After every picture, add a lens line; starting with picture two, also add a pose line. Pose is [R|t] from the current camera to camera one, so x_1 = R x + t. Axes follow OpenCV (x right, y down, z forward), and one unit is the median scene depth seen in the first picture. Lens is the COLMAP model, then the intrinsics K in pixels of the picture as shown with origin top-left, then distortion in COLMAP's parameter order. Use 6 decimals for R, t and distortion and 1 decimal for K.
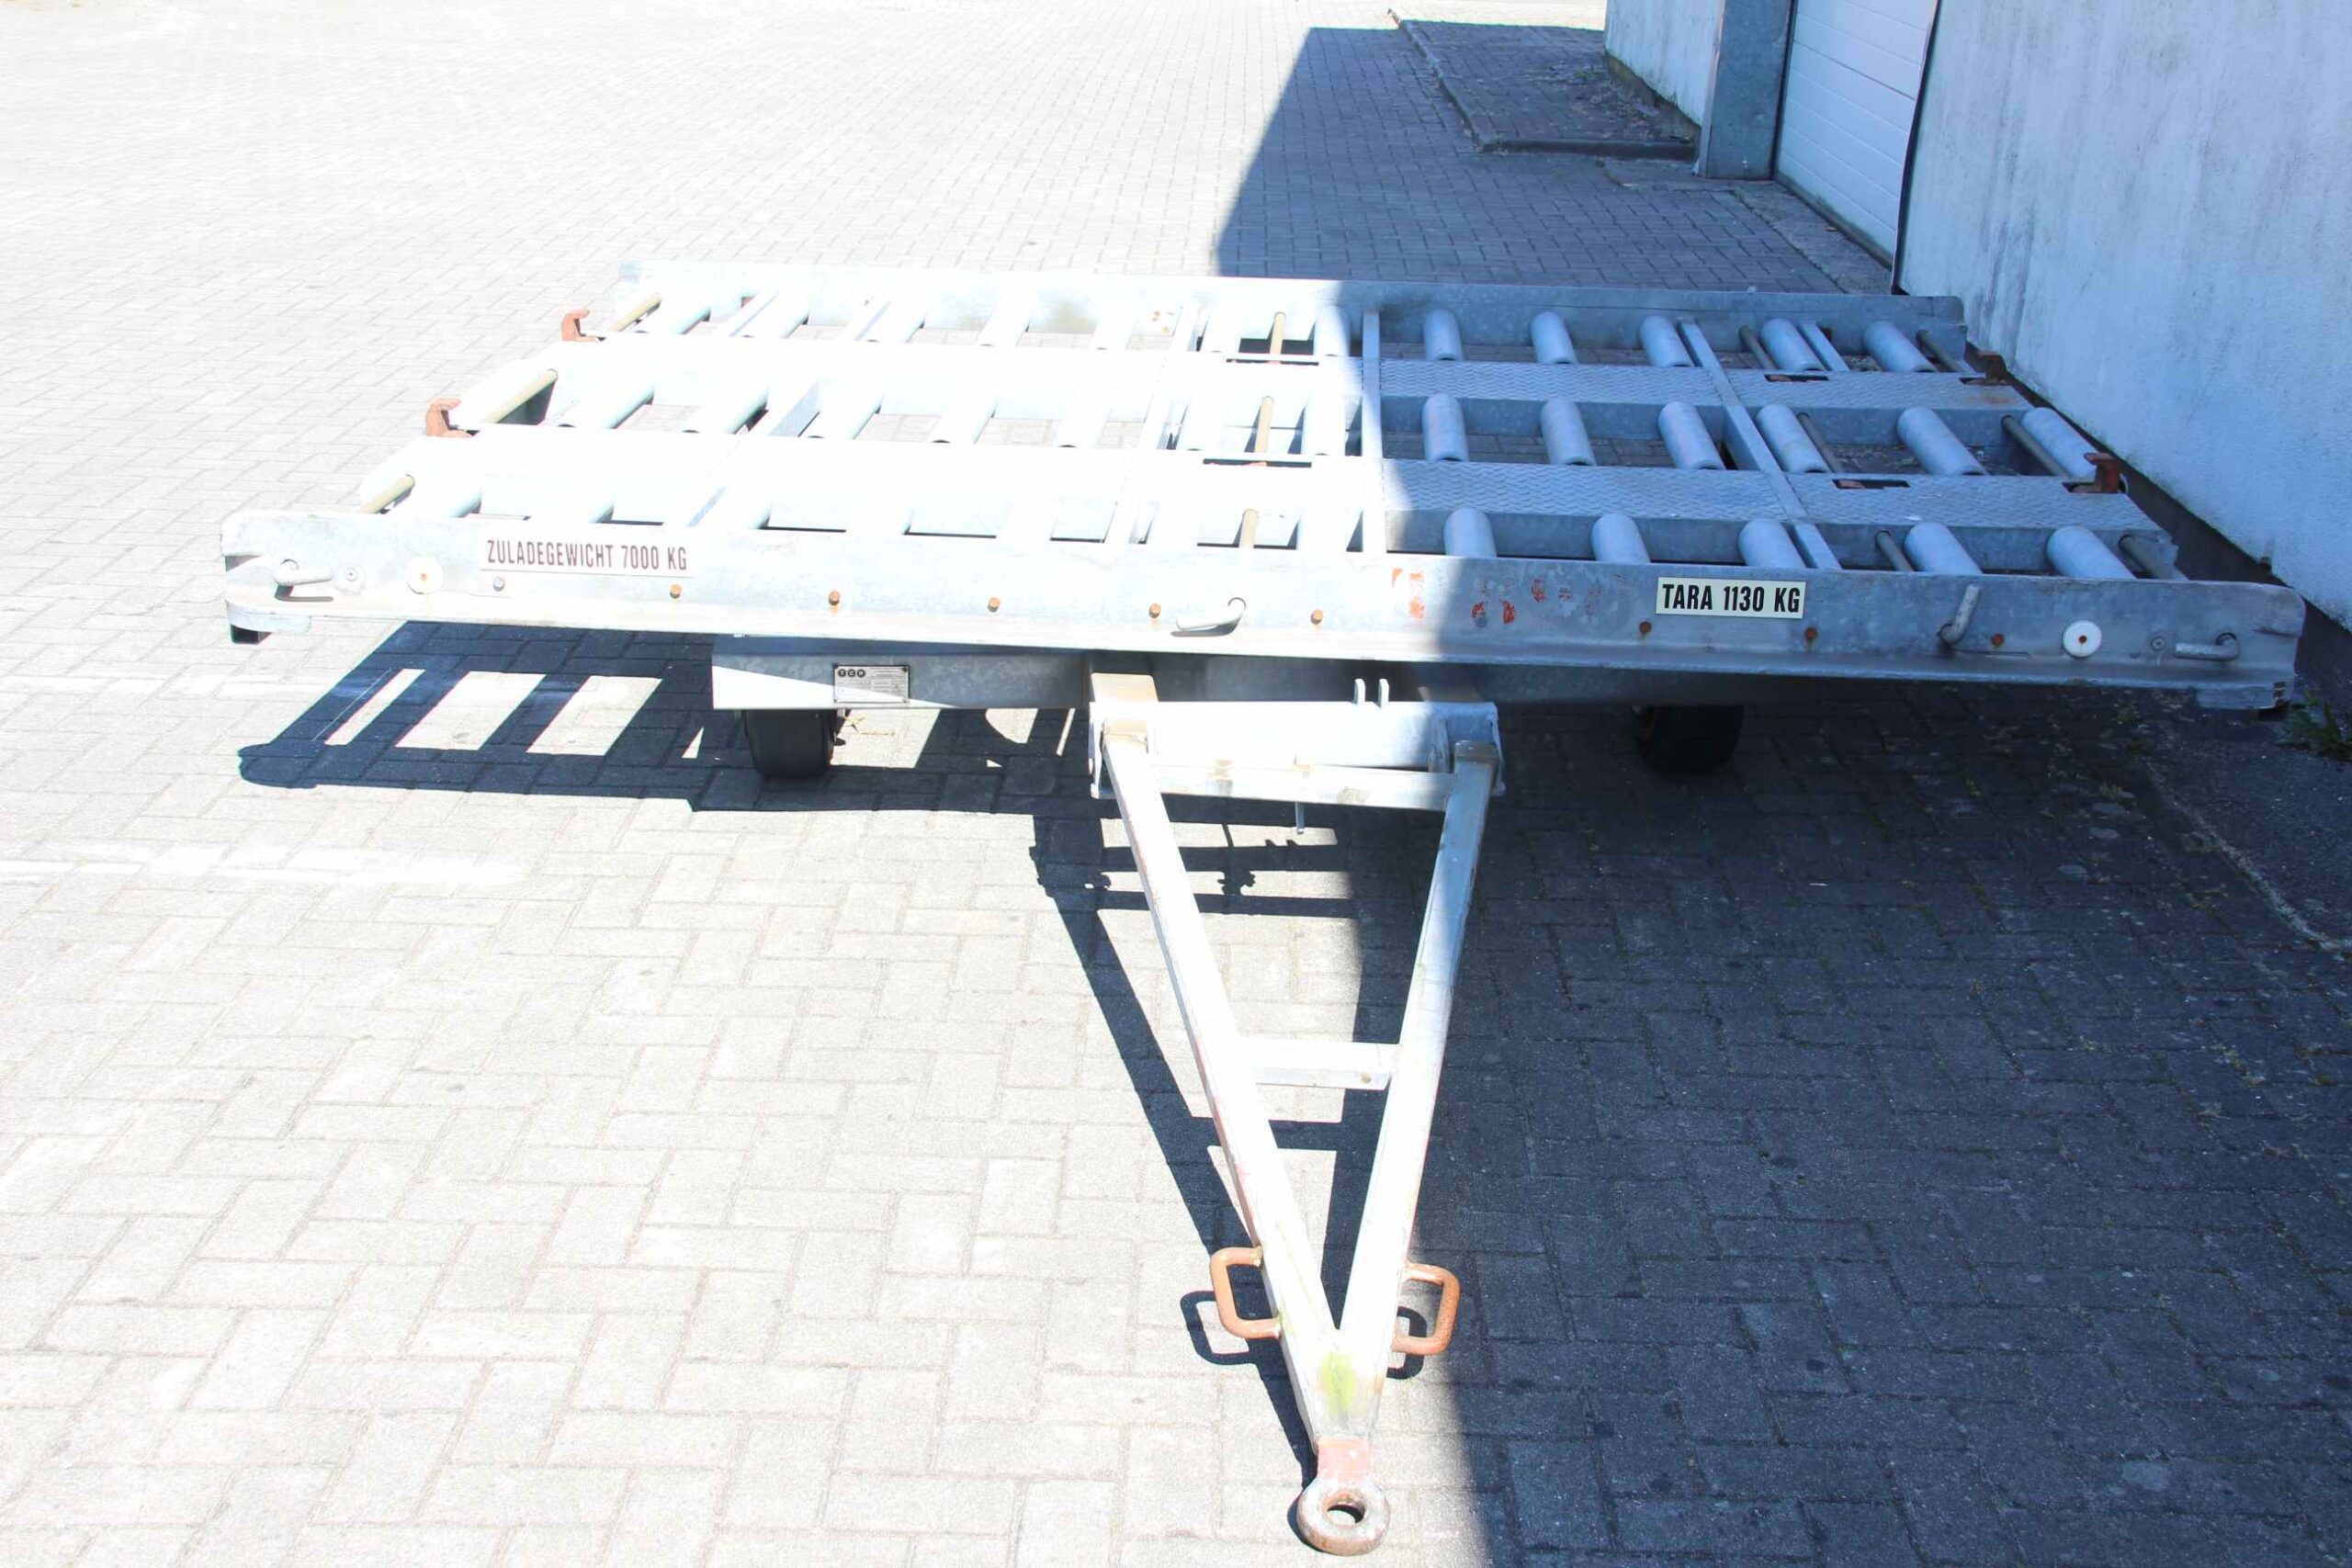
lens RADIAL K [[2736.8, 0, 1176.0], [0, 2736.8, 784.0], [0, 0, 1]] dist [-0.029207, 0.519651]
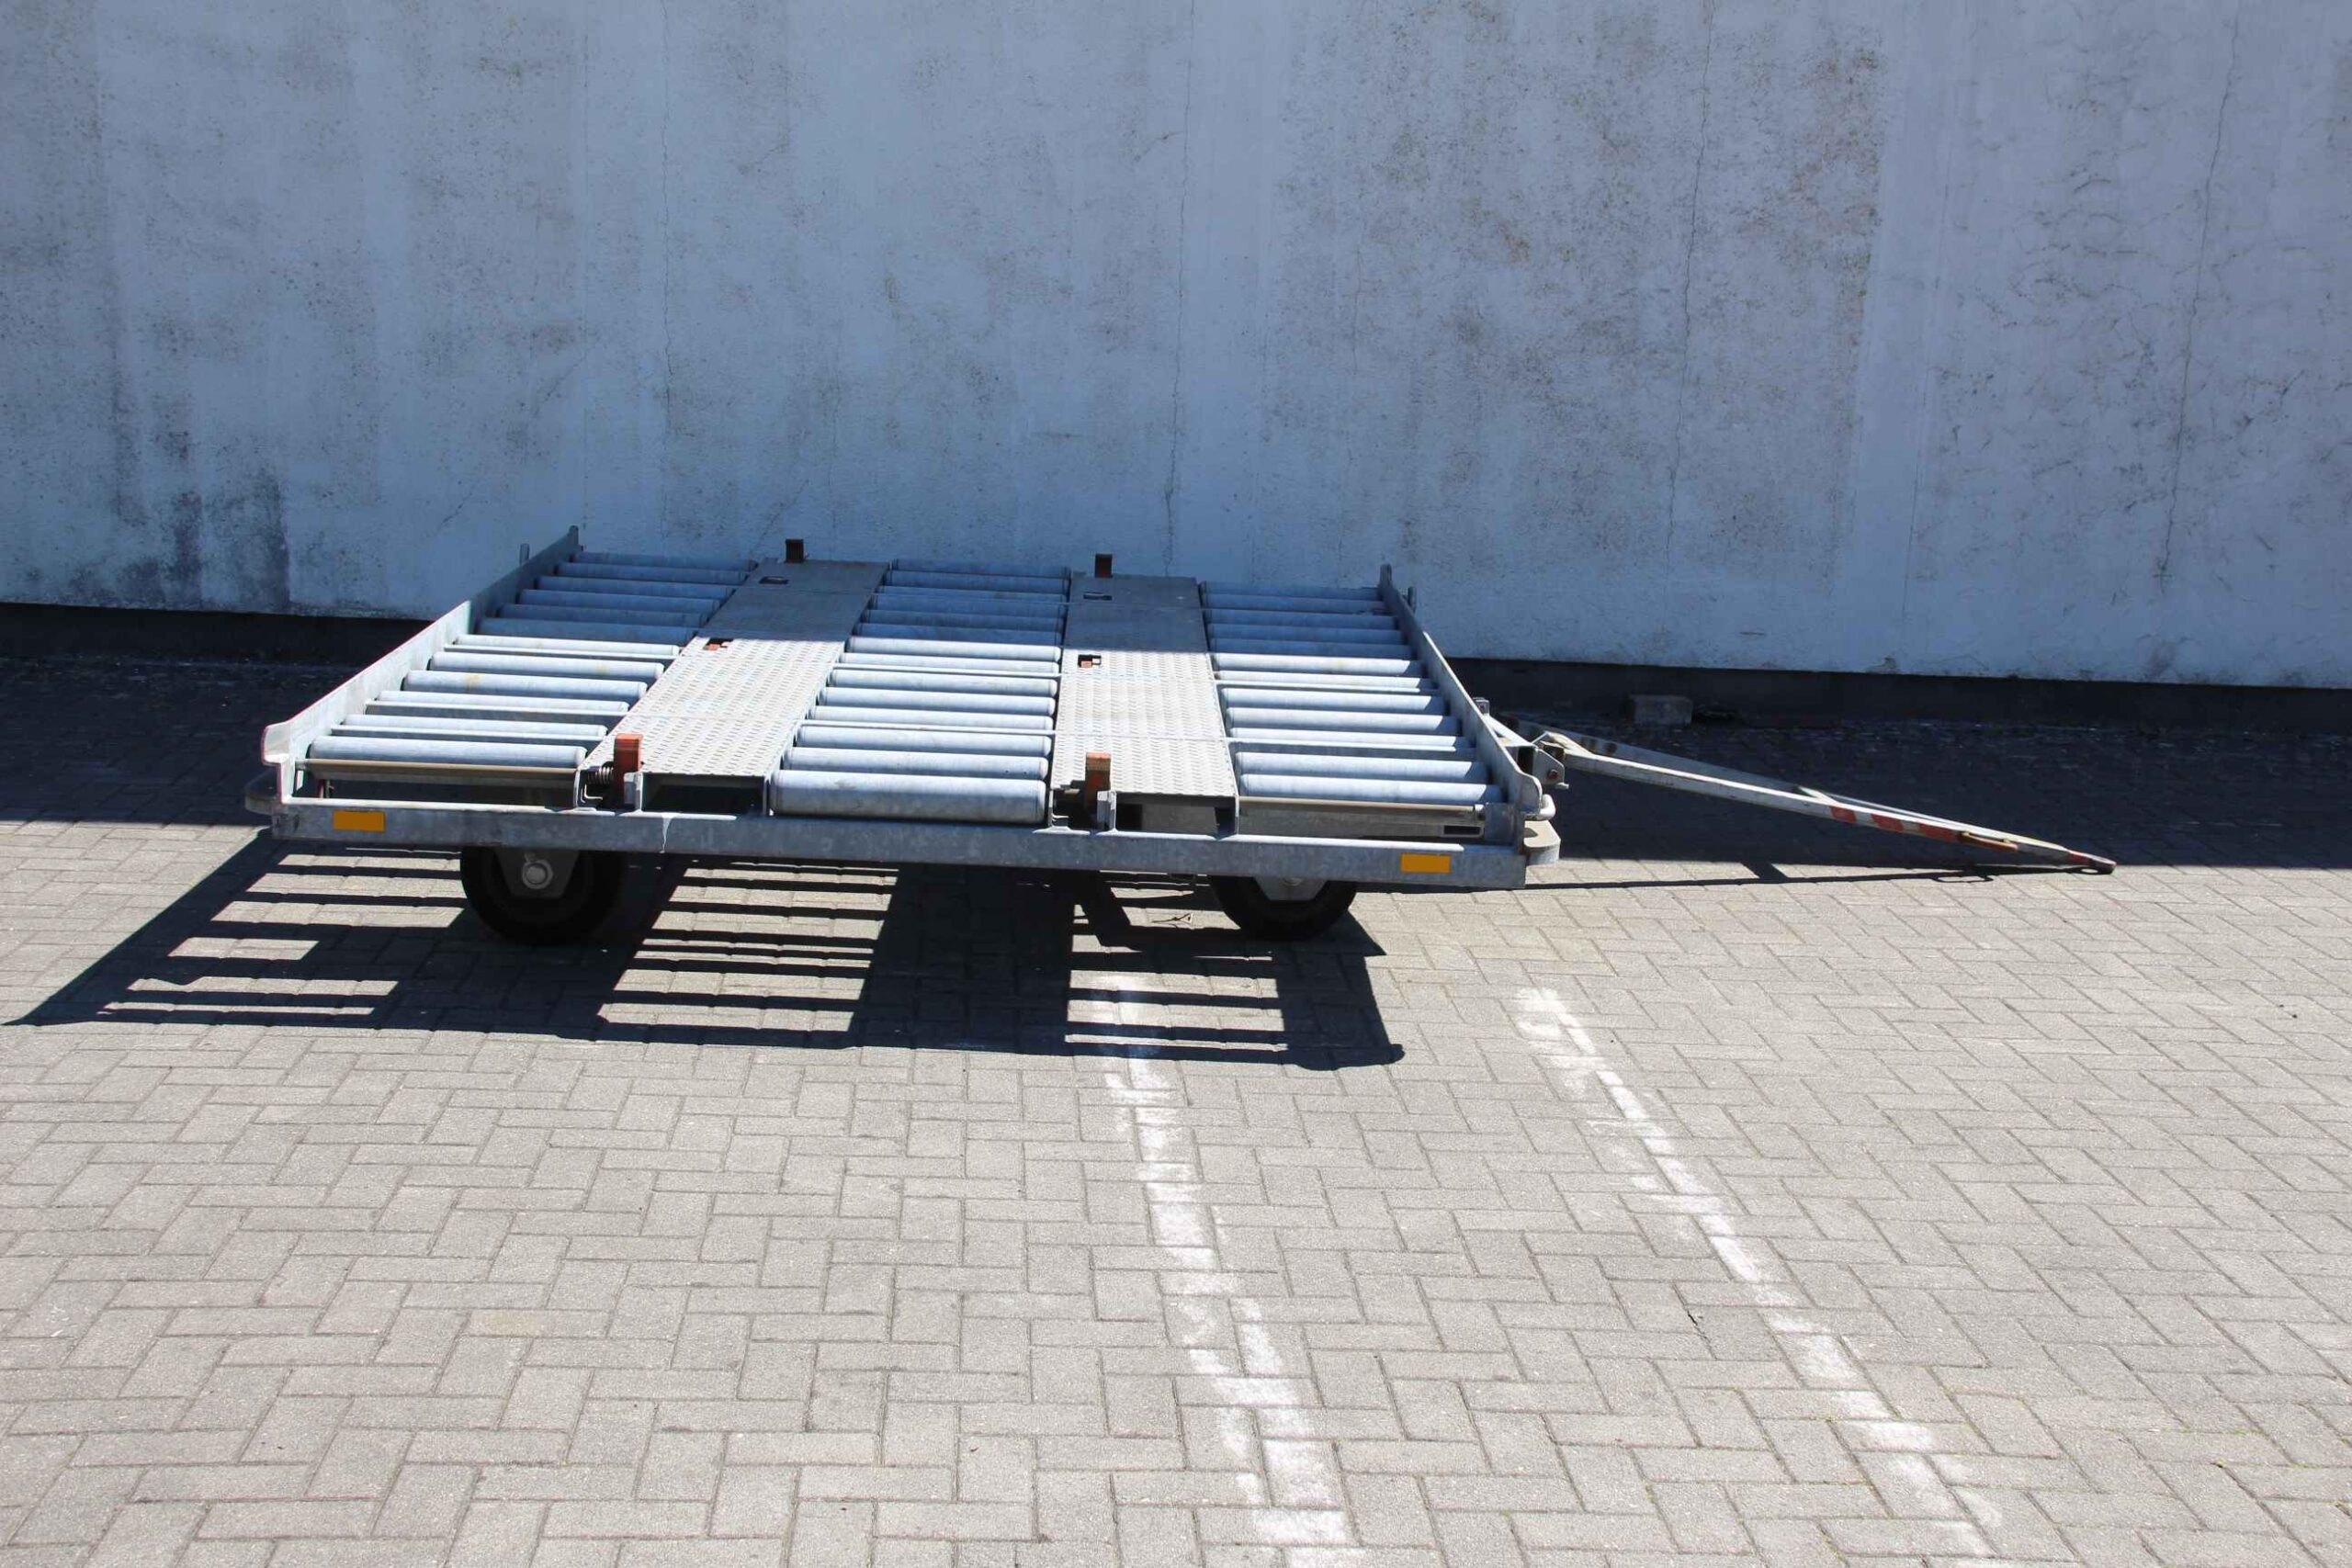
lens RADIAL K [[2939.6, 0, 1242.4], [0, 2939.6, 788.7], [0, 0, 1]] dist [0.013693, 0.489699]
pose [[-0.107230, -0.226486, 0.968094, -1.627978], [0.297487, 0.921790, 0.248604, -0.466000], [-0.948685, 0.314654, -0.031467, 1.181005]]
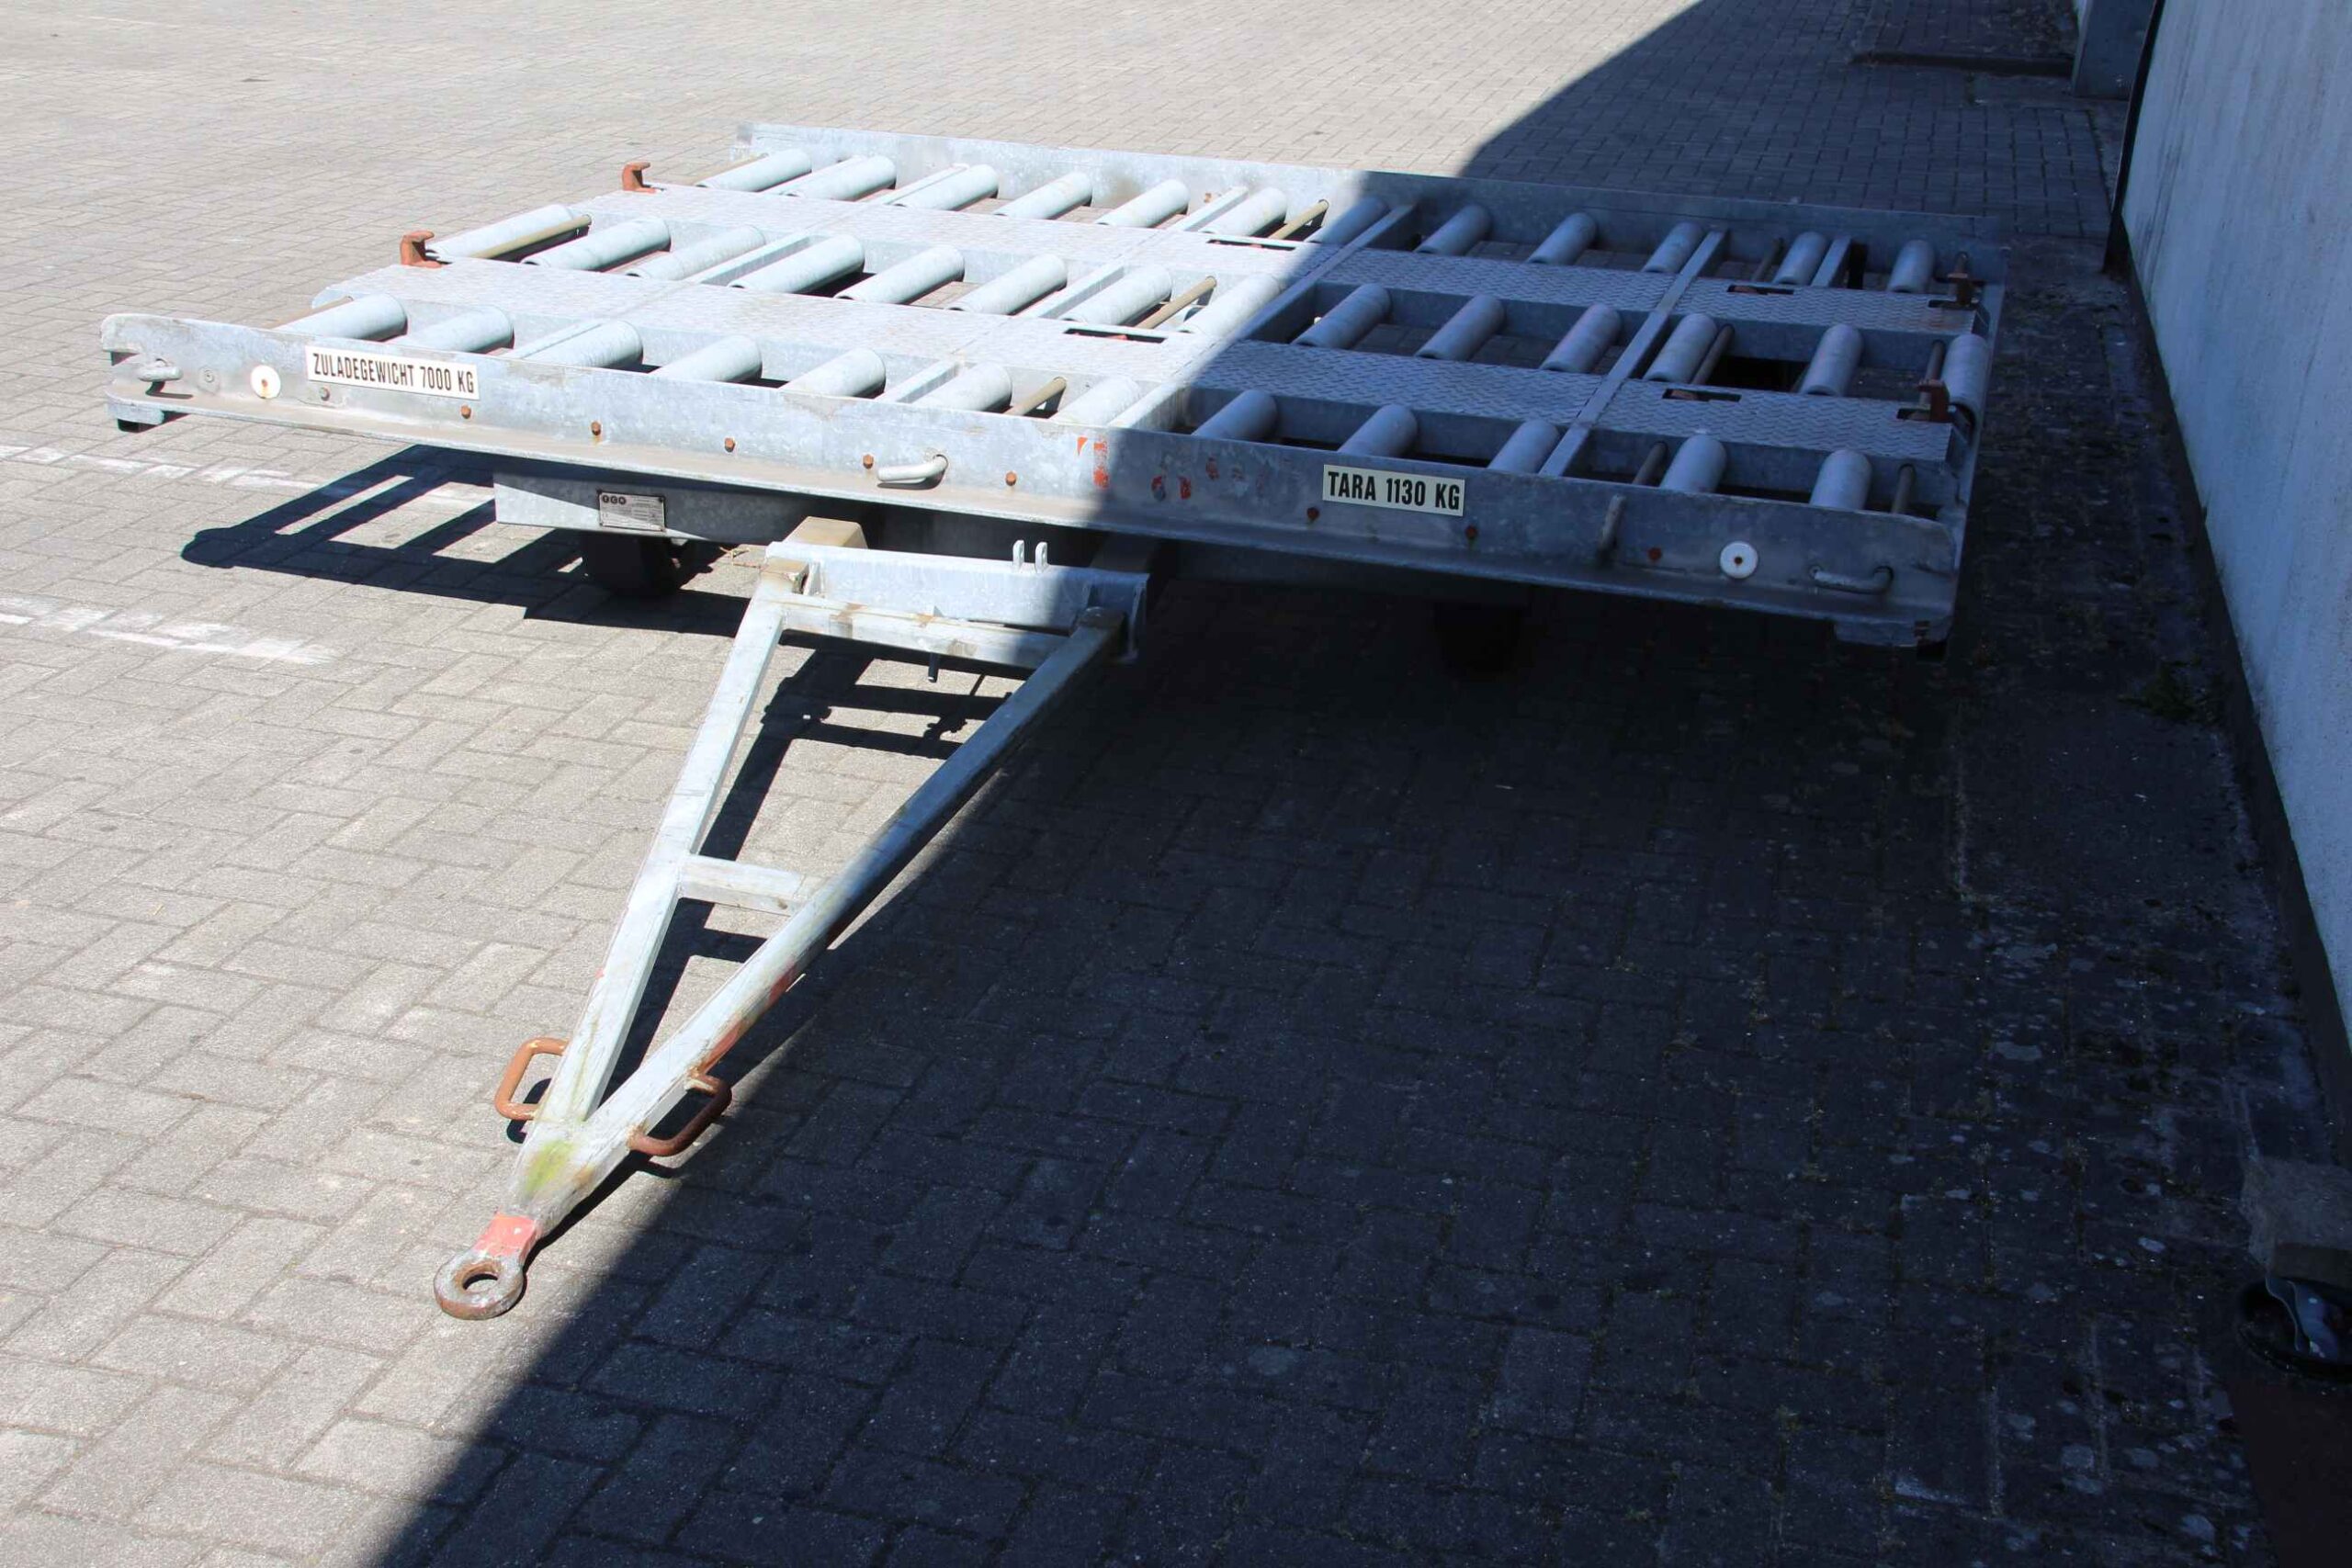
lens RADIAL K [[2609.7, 0, 1176.0], [0, 2609.7, 784.0], [0, 0, 1]] dist [-0.045606, 0.403868]
pose [[0.967725, 0.102483, -0.230232, 0.353137], [-0.091971, 0.994188, 0.055960, -0.007020], [0.234628, -0.032980, 0.971526, 0.048435]]
